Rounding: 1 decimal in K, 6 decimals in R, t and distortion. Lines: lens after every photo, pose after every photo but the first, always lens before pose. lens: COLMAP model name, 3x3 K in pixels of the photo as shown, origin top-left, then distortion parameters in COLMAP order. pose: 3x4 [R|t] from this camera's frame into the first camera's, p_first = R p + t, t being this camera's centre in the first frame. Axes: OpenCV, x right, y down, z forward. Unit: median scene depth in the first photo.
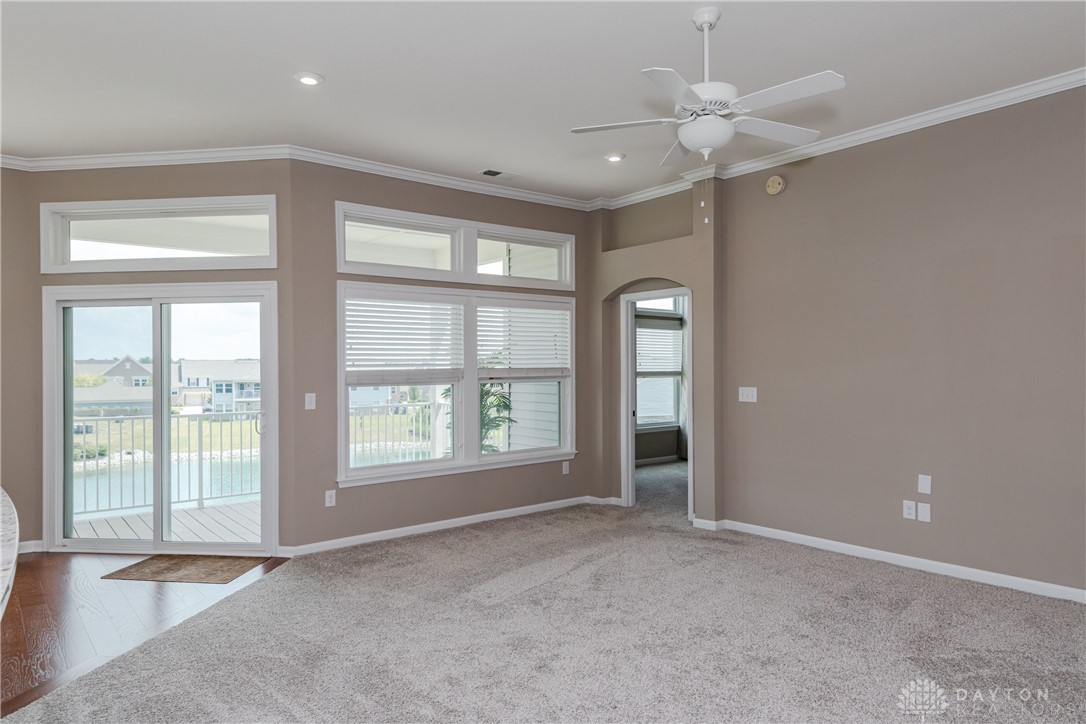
lens RADIAL K [[690.6, 0, 543.0], [0, 690.6, 362.0], [0, 0, 1]] dist [0.016154, 0.001614]
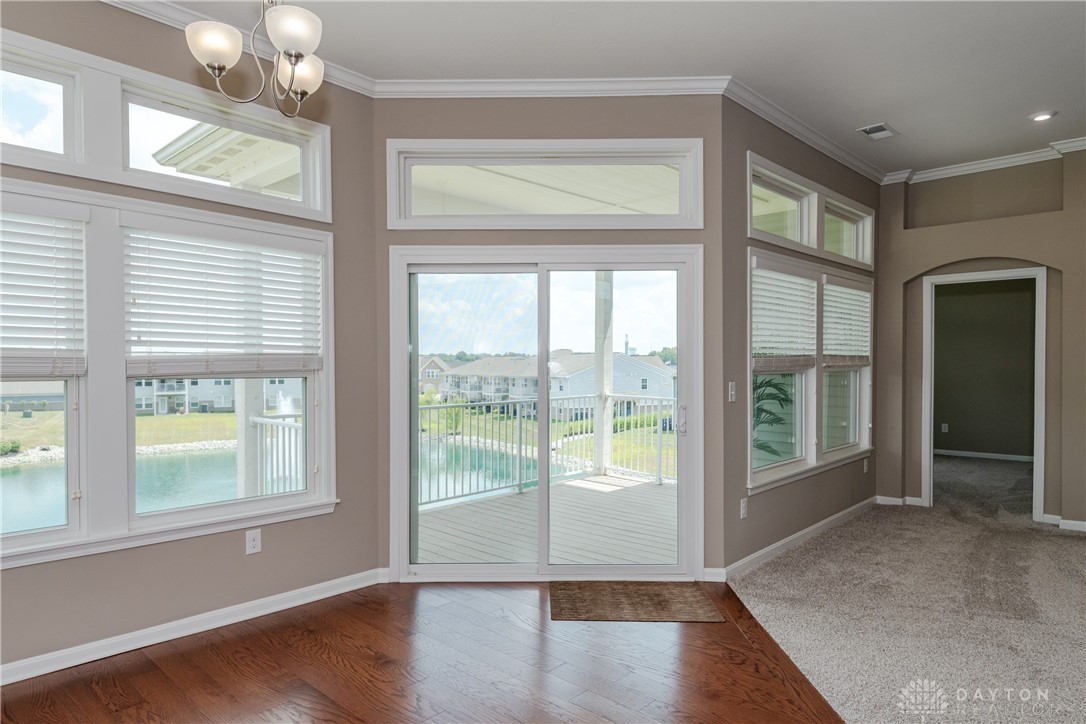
lens RADIAL K [[664.9, 0, 543.0], [0, 664.9, 362.0], [0, 0, 1]] dist [0.005339, 0.000549]
pose [[0.992606, 0.004702, 0.121289, -0.535265], [-0.005654, 0.999956, 0.007503, 0.013566], [-0.121248, -0.008133, 0.992589, 0.196165]]
